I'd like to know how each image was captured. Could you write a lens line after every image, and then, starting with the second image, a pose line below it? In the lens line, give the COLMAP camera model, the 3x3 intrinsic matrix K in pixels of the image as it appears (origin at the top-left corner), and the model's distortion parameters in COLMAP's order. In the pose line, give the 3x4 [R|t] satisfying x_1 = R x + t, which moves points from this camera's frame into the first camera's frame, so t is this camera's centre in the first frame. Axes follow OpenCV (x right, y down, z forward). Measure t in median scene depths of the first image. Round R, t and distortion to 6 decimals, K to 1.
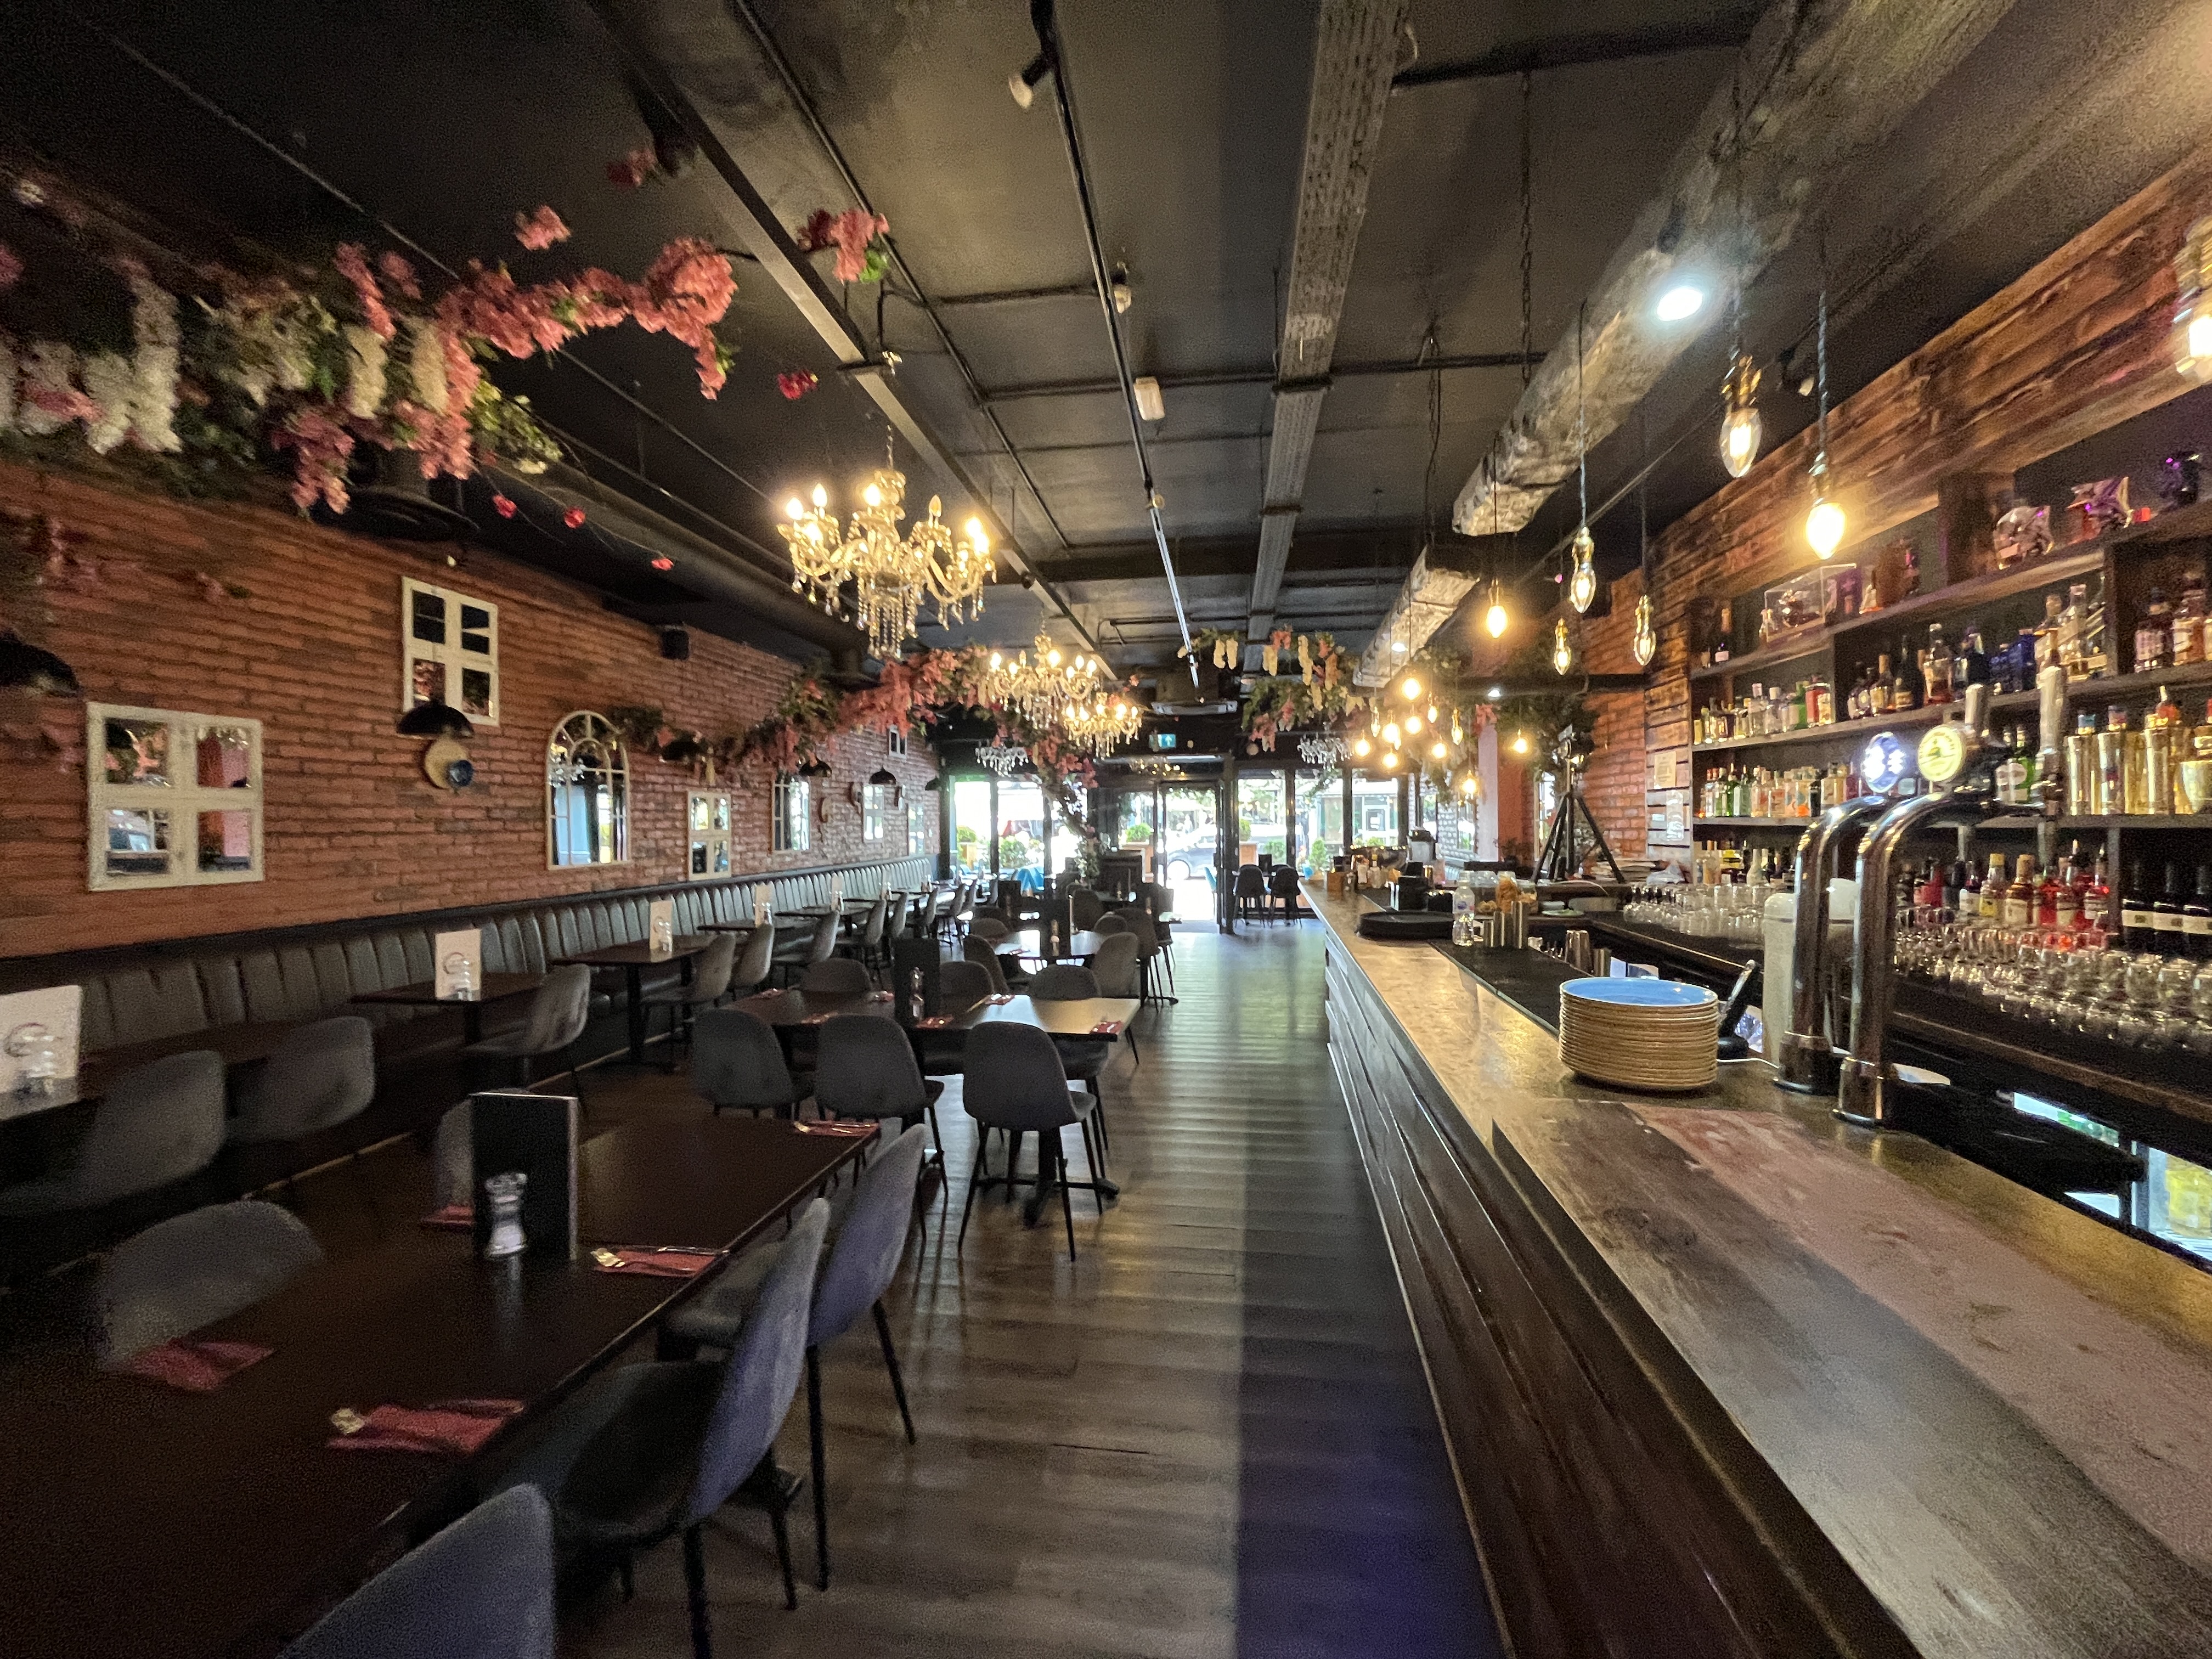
lens RADIAL K [[886.5, 0, 1106.0], [0, 886.5, 829.5], [0, 0, 1]] dist [-0.000144, -0.000010]
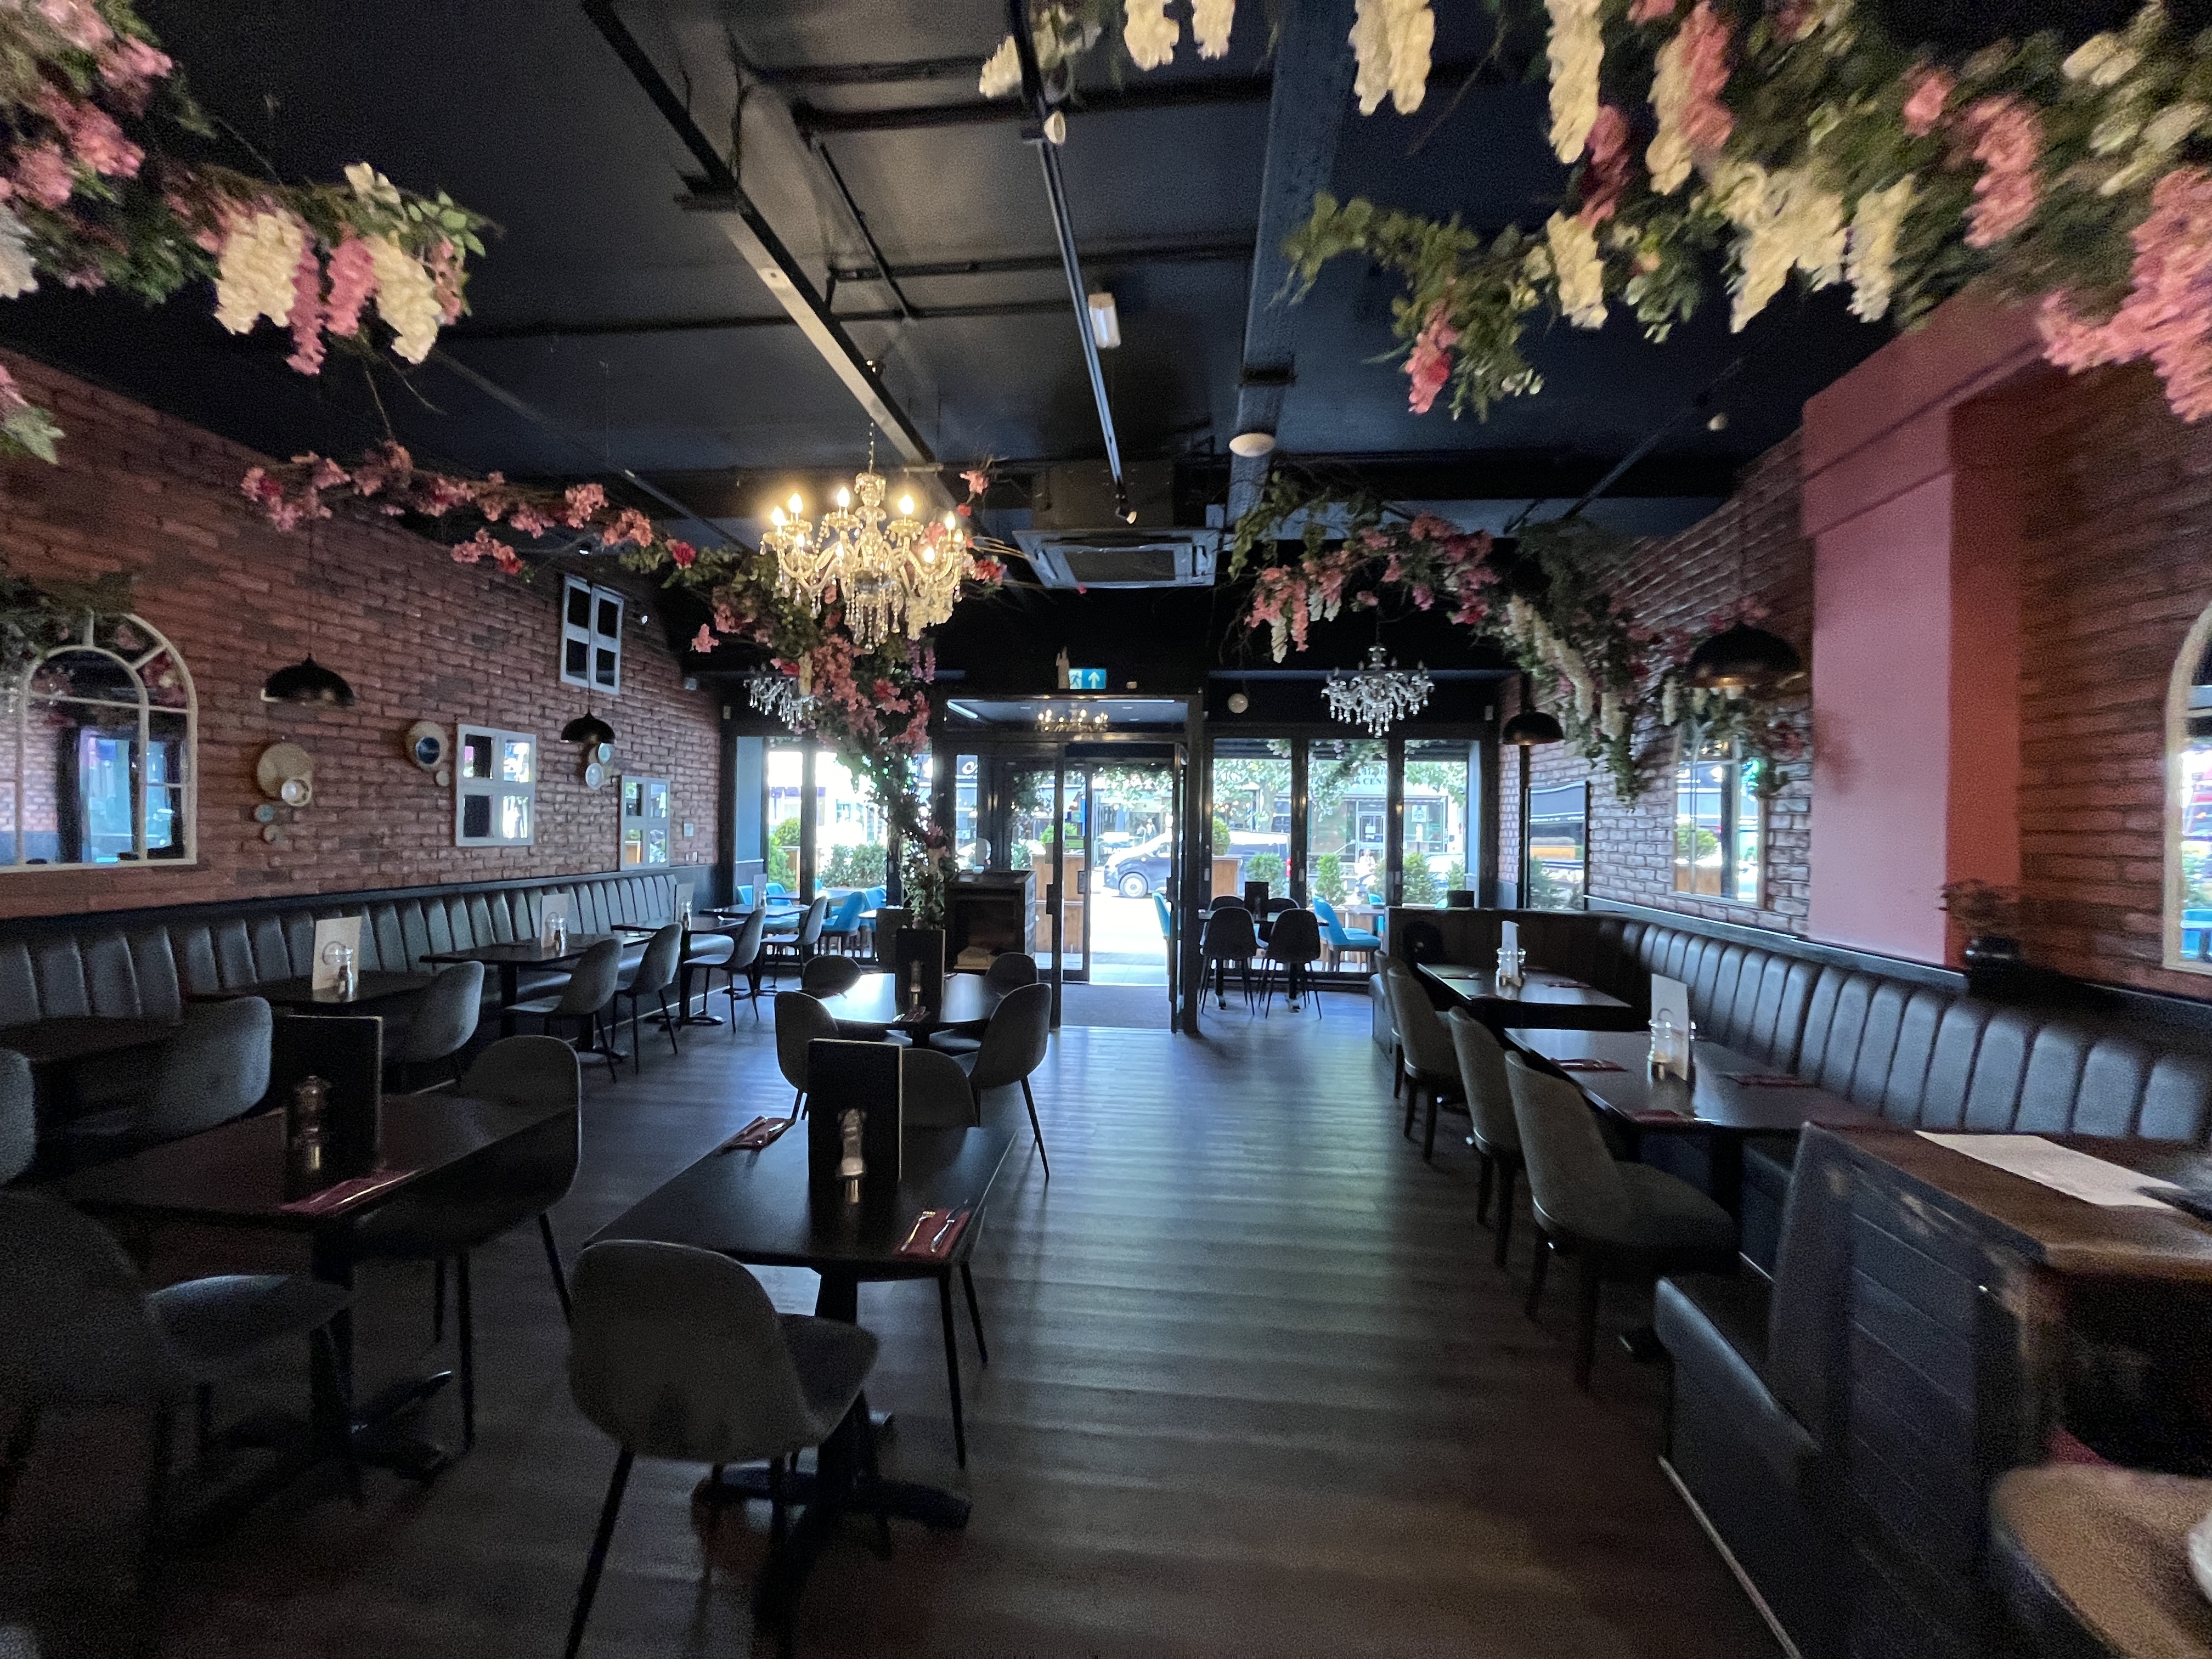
lens RADIAL K [[886.5, 0, 1106.0], [0, 886.5, 829.5], [0, 0, 1]] dist [-0.000144, -0.000010]
pose [[0.999104, 0.032220, 0.027447, 0.060585], [-0.032235, 0.999480, 0.000075, -0.003107], [-0.027430, -0.000960, 0.999623, 0.400986]]
